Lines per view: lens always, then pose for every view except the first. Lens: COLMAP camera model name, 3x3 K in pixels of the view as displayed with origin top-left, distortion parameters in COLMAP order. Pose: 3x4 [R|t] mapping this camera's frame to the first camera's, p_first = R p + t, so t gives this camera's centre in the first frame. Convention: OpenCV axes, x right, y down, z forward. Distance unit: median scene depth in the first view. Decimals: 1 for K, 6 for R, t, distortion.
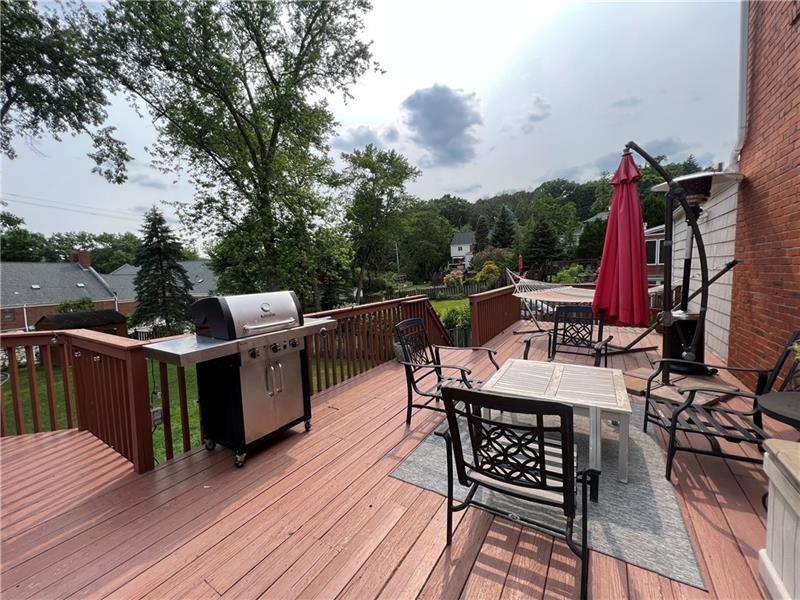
lens RADIAL K [[321.8, 0, 396.7], [0, 321.8, 297.5], [0, 0, 1]] dist [-0.000703, 0.000654]
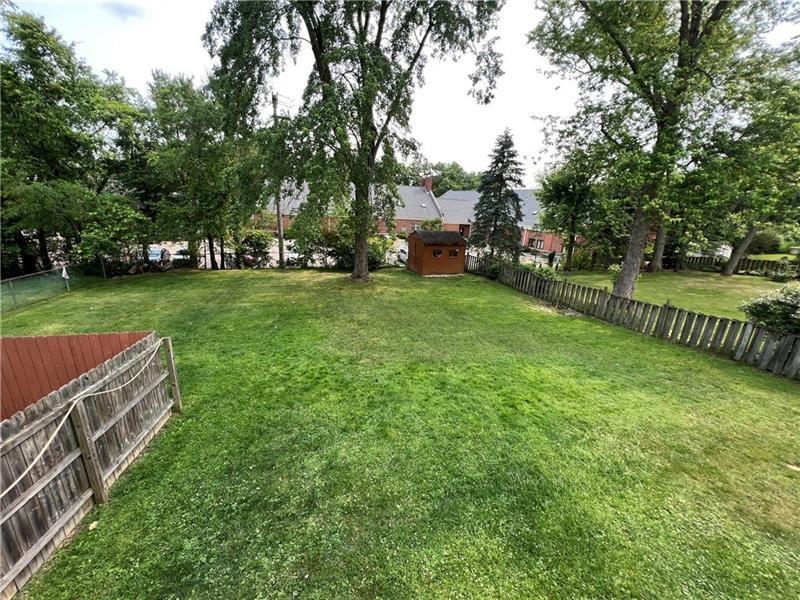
lens RADIAL K [[321.8, 0, 398.5], [0, 321.8, 299.4], [0, 0, 1]] dist [-0.000703, 0.000654]
pose [[0.674830, 0.282329, -0.681832, -0.231219], [-0.137203, 0.955815, 0.259985, -0.000550], [0.725107, -0.081896, 0.683749, 0.091445]]
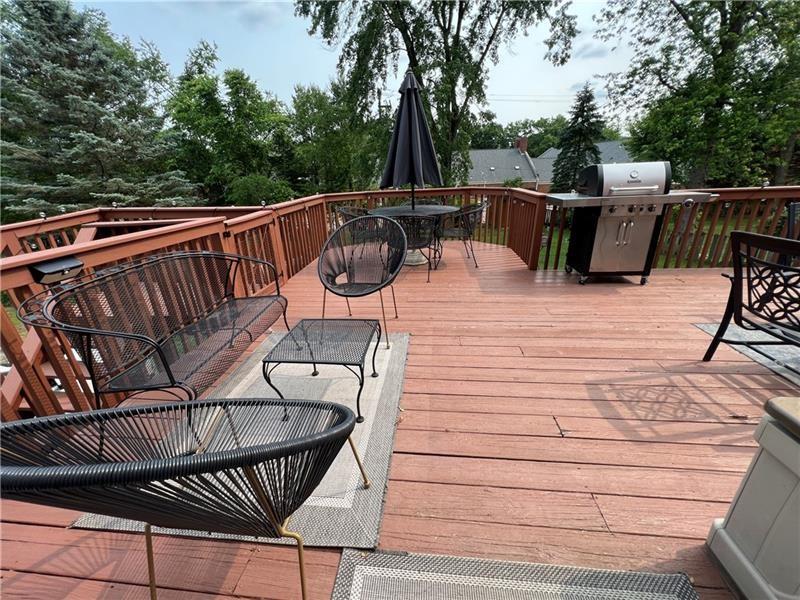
lens RADIAL K [[321.8, 0, 397.8], [0, 321.8, 298.7], [0, 0, 1]] dist [-0.000703, 0.000654]
pose [[0.448368, 0.344877, -0.824637, 0.055135], [-0.047484, 0.930456, 0.363314, 0.009890], [0.892587, -0.123742, 0.433563, -0.061784]]
